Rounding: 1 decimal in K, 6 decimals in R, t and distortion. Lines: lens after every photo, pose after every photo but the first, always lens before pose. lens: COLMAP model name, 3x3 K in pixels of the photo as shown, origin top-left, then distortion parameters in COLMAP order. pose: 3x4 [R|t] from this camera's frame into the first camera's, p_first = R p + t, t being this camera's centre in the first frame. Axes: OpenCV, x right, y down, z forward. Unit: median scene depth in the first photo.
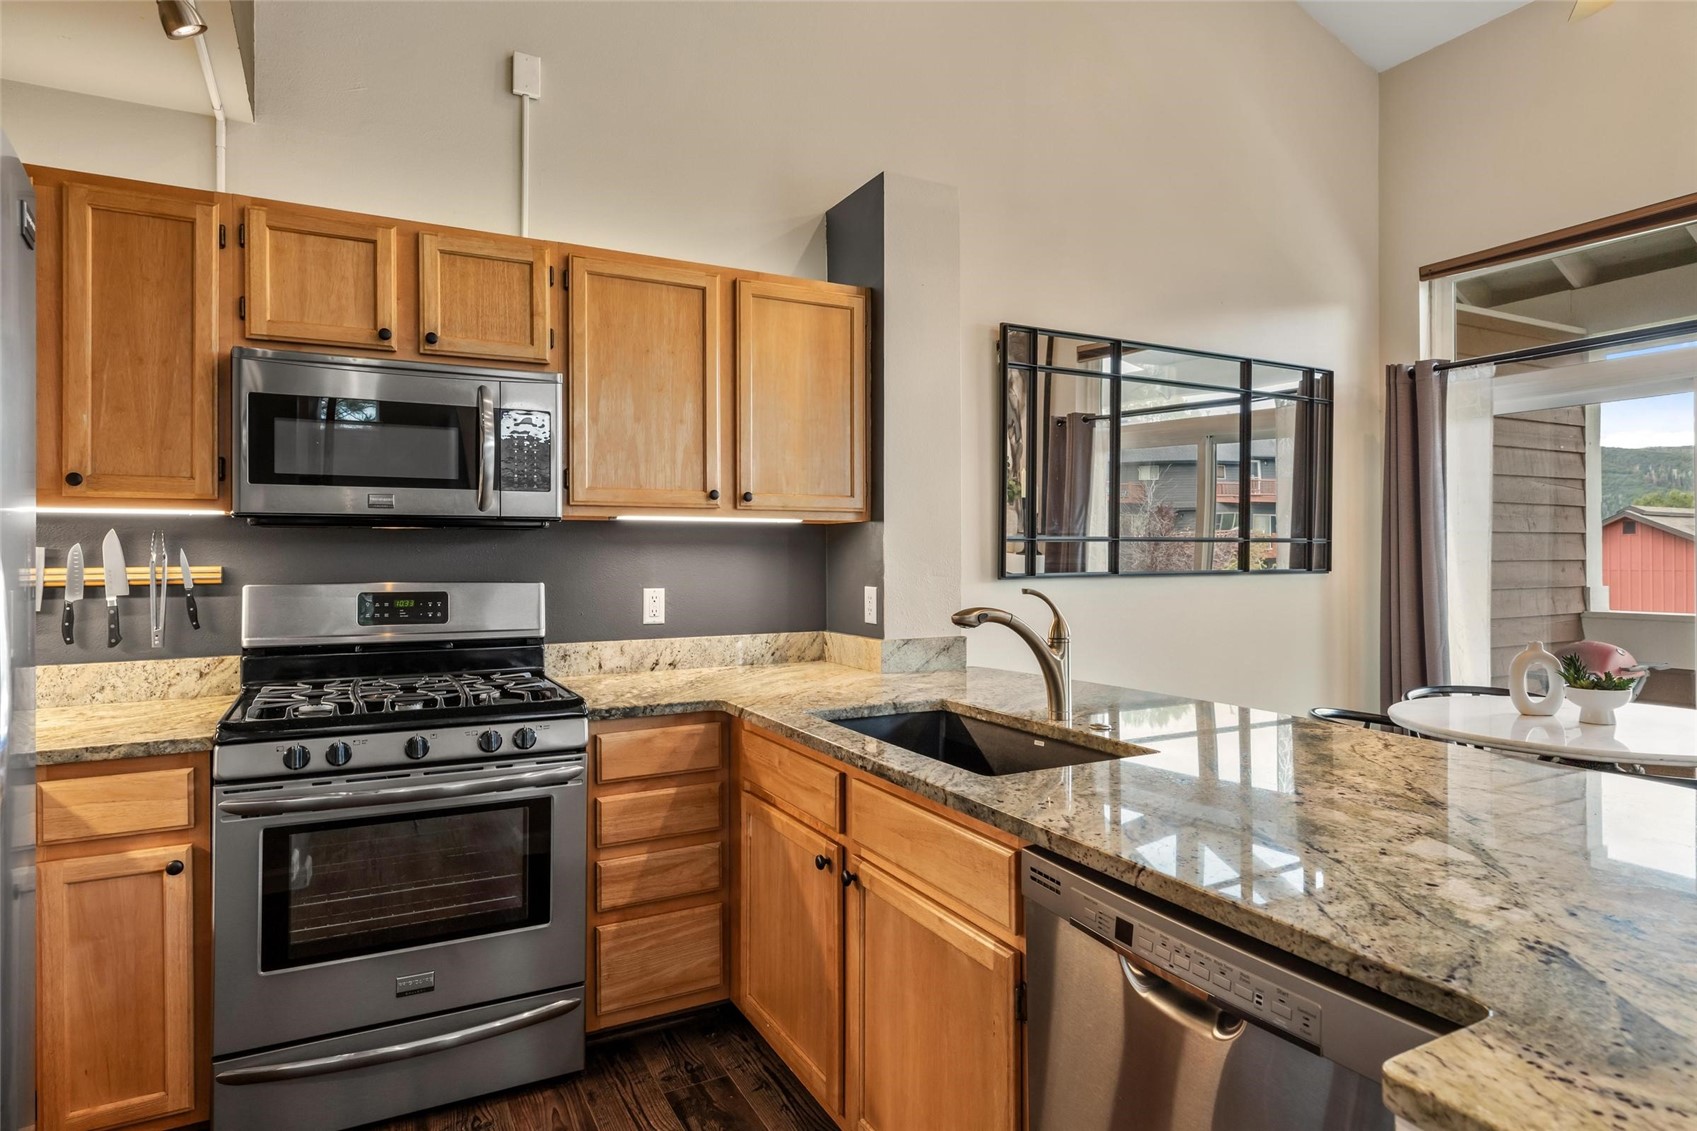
lens RADIAL K [[934.3, 0, 837.1], [0, 934.3, 547.9], [0, 0, 1]] dist [0.004665, 0.002227]
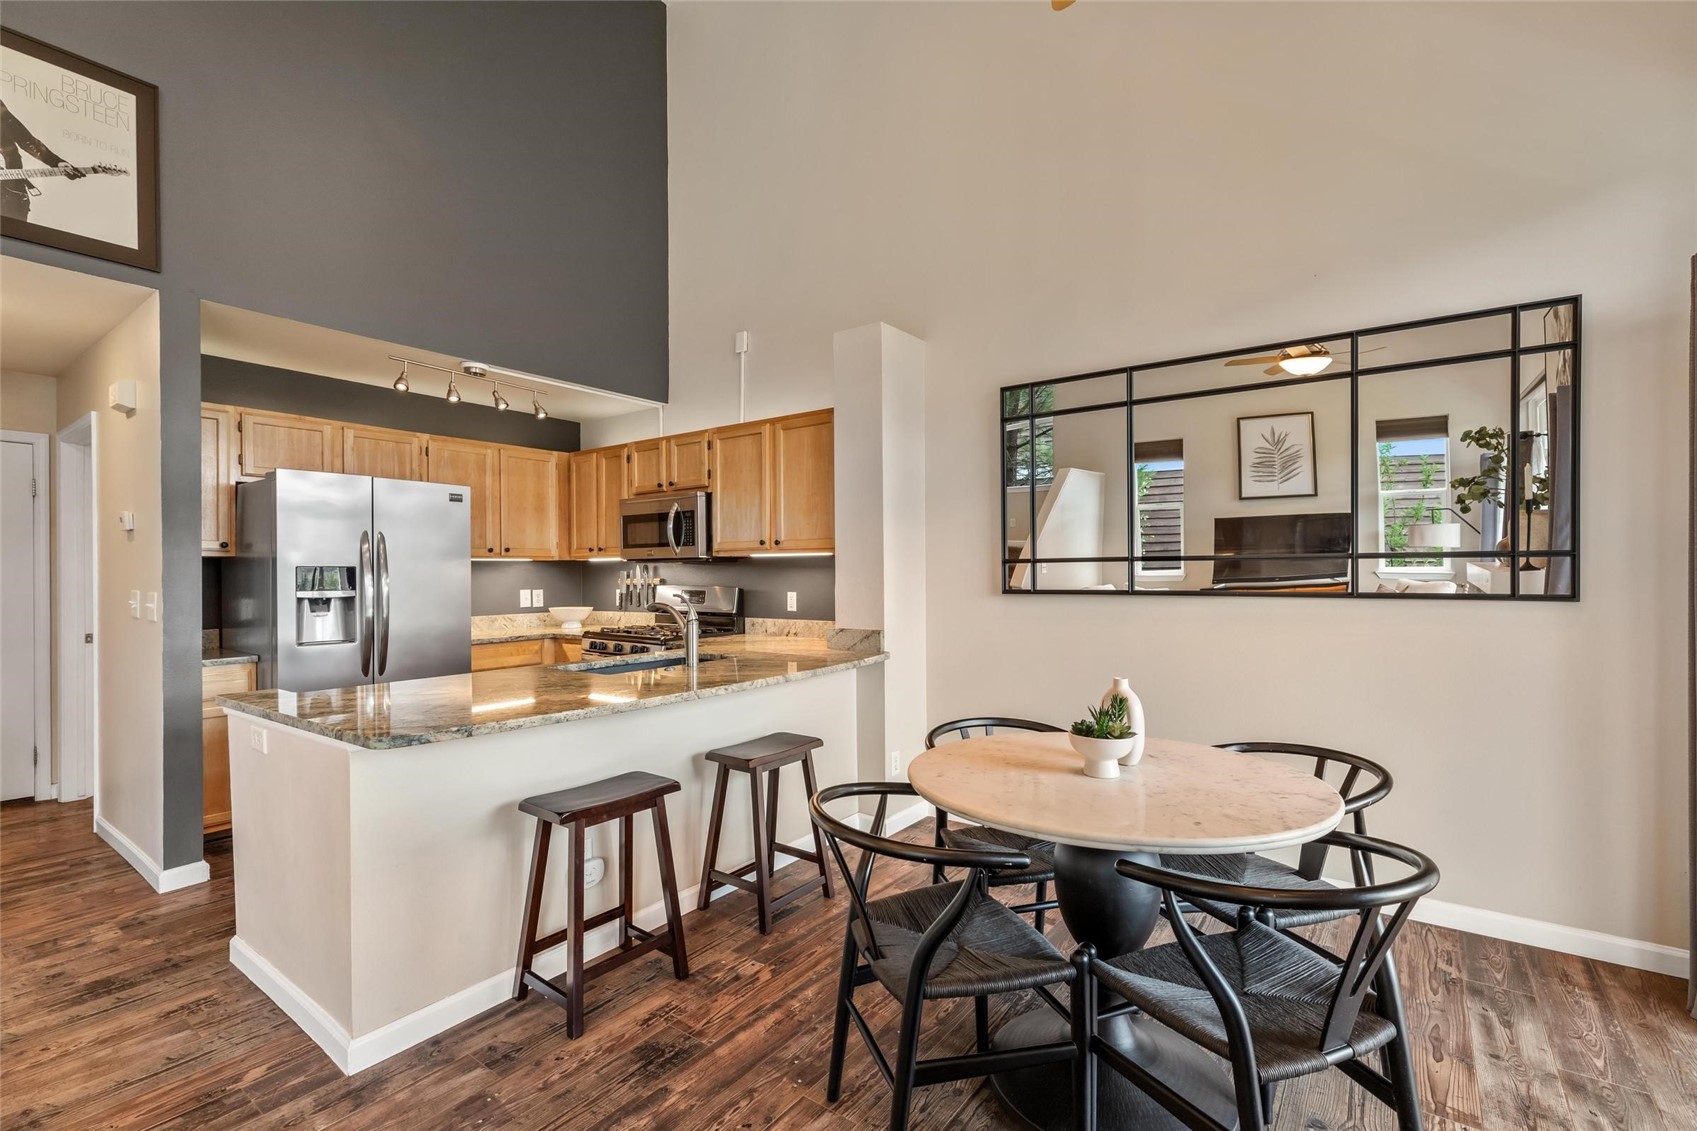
lens RADIAL K [[762.9, 0, 839.5], [0, 762.9, 574.0], [0, 0, 1]] dist [0.005382, -0.000221]
pose [[0.425482, 0.003192, -0.904961, 1.205342], [0.009722, 0.999920, 0.008098, -0.004005], [0.904915, -0.012243, 0.425417, 0.444383]]
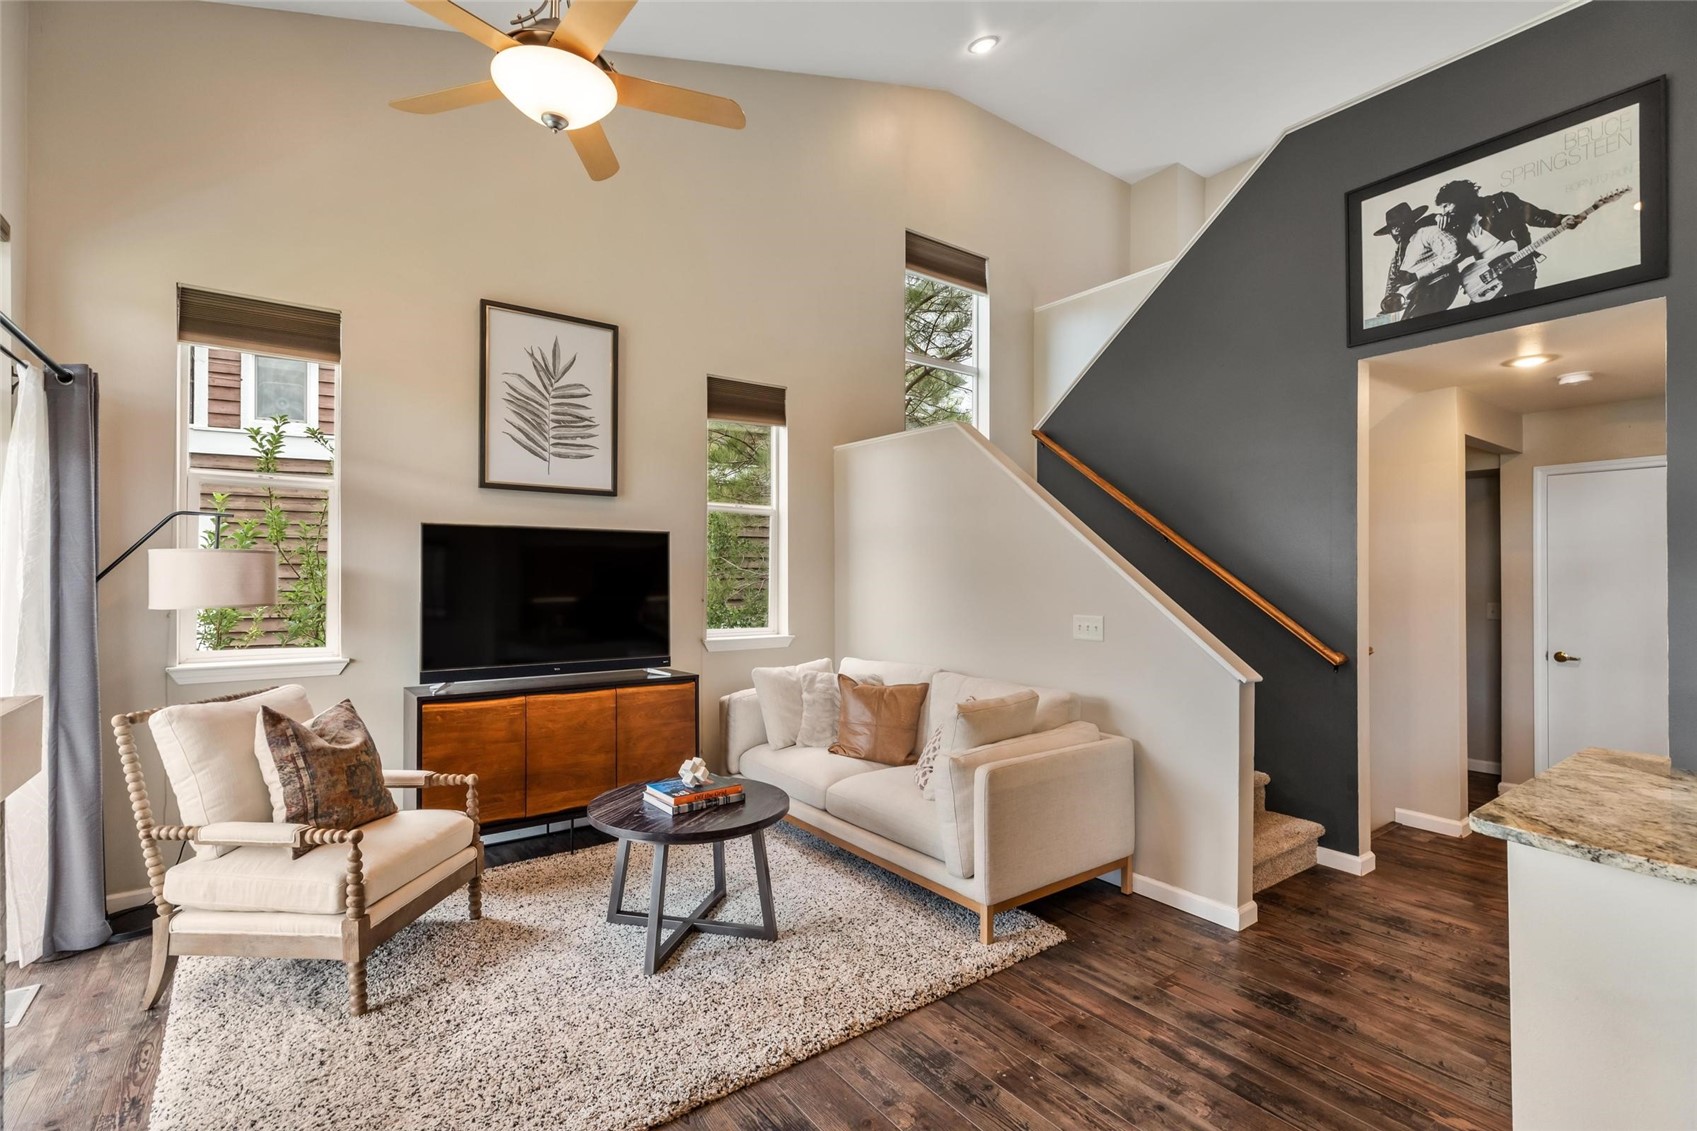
lens RADIAL K [[762.9, 0, 839.1], [0, 762.9, 575.4], [0, 0, 1]] dist [0.005382, -0.000221]
pose [[-0.990927, 0.001340, -0.134396, 1.014559], [0.002619, 0.999953, -0.009340, -0.038658], [0.134377, -0.009607, -0.990884, 0.845828]]
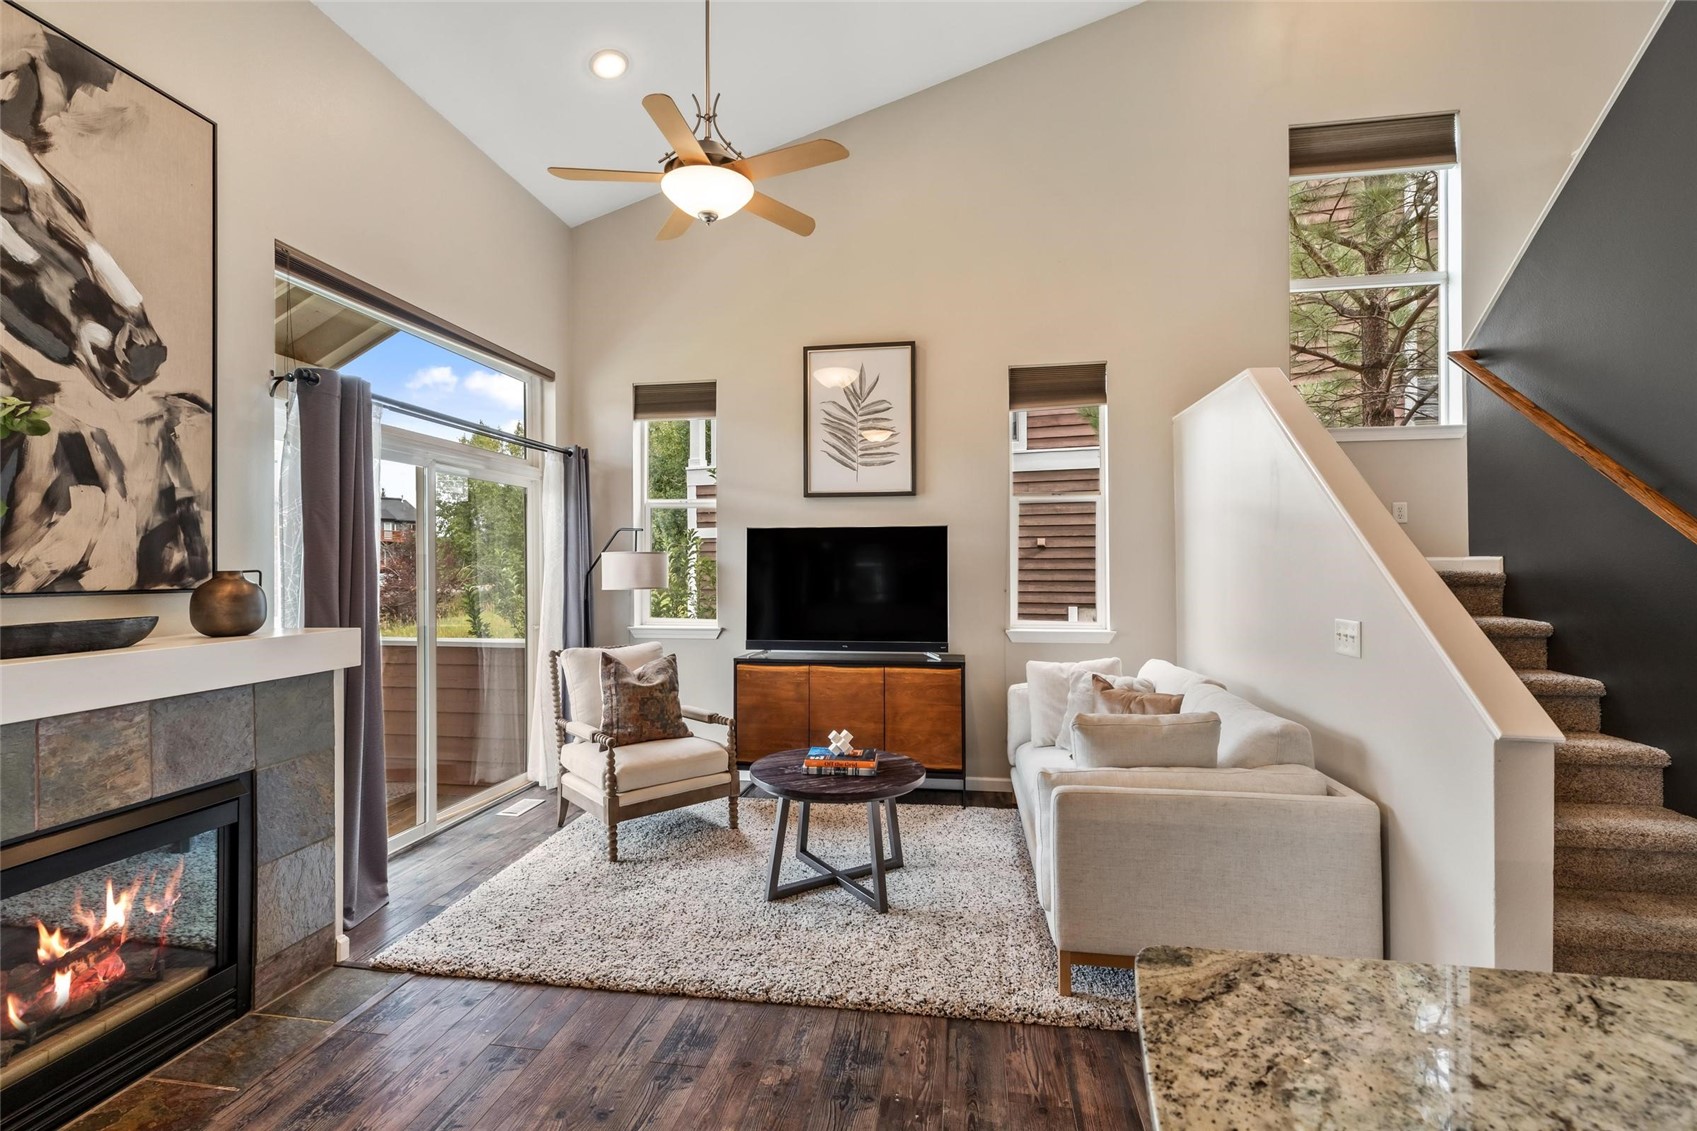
lens RADIAL K [[762.9, 0, 842.0], [0, 762.9, 563.5], [0, 0, 1]] dist [0.005382, -0.000221]
pose [[-0.795801, 0.011345, 0.605452, 0.397818], [0.002247, 0.999873, -0.015781, -0.035110], [-0.605554, -0.011198, -0.795725, 0.720761]]
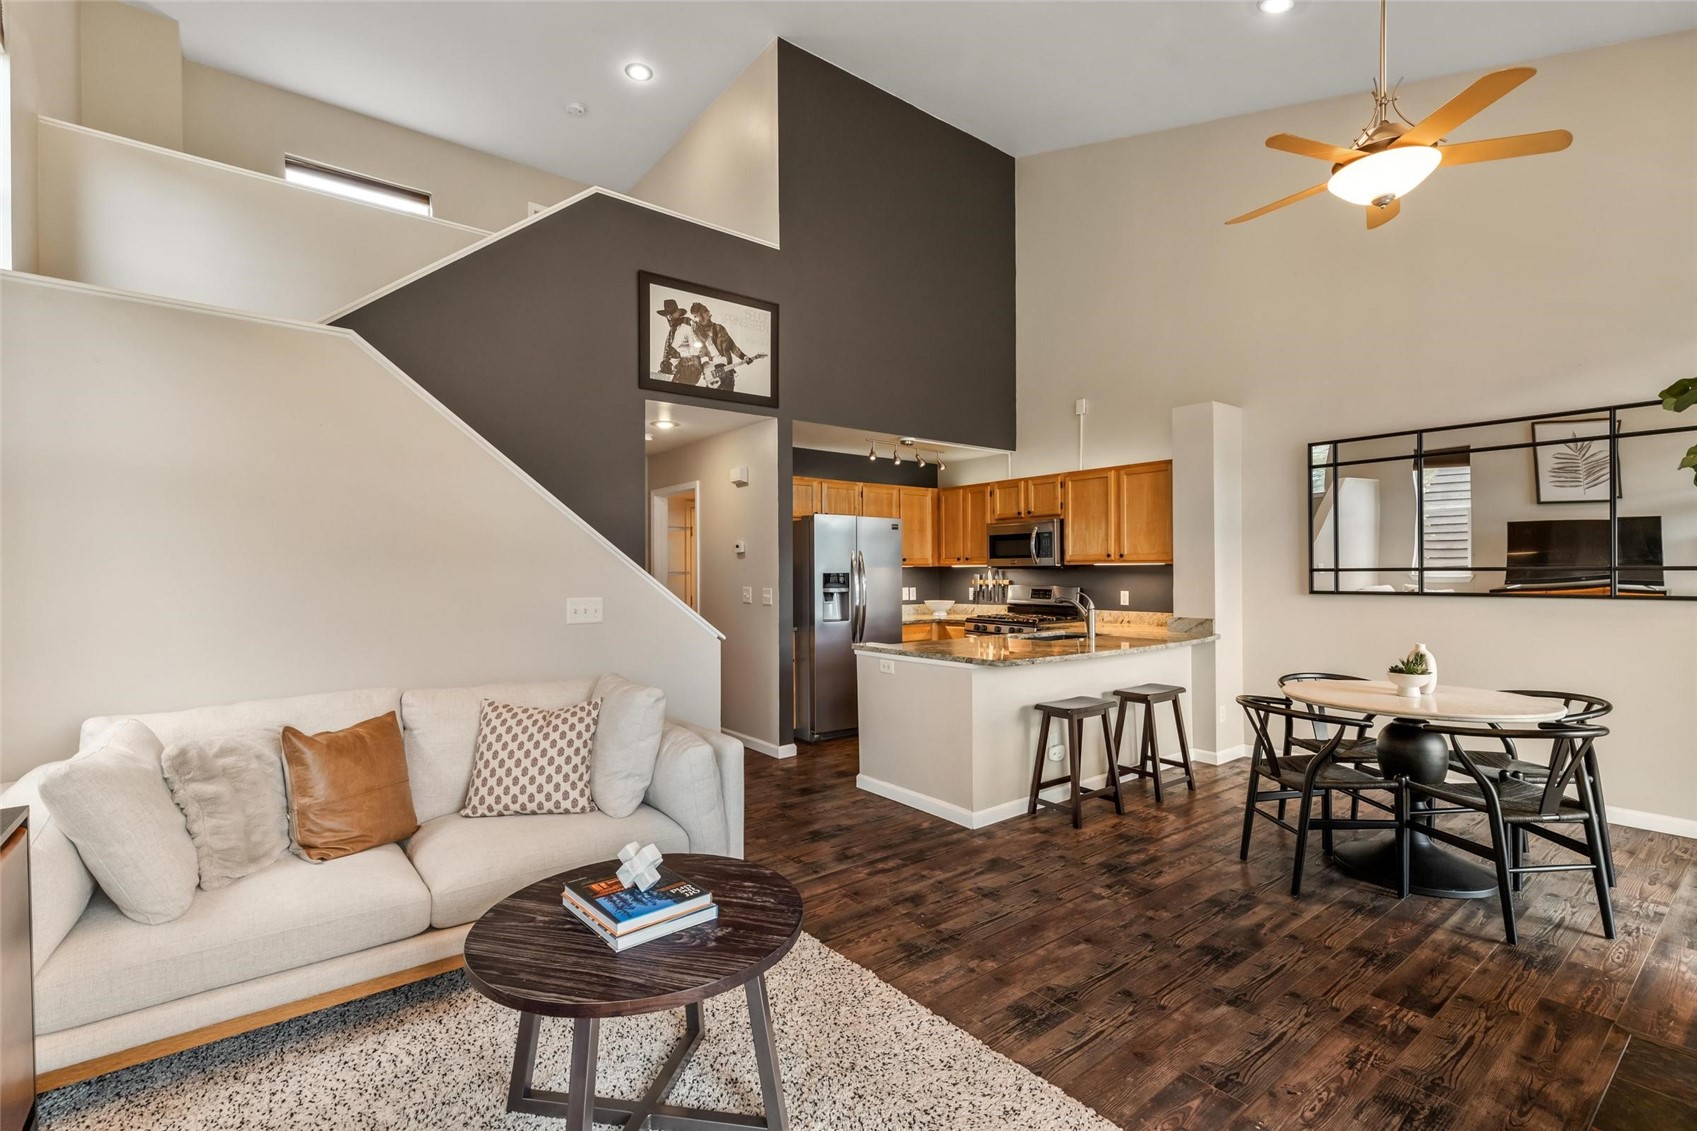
lens RADIAL K [[762.9, 0, 835.0], [0, 762.9, 570.3], [0, 0, 1]] dist [0.005382, -0.000221]
pose [[0.165467, 0.002239, -0.986213, 1.691532], [0.010626, 0.999935, 0.004053, -0.029294], [0.986158, -0.011150, 0.165433, -0.103504]]
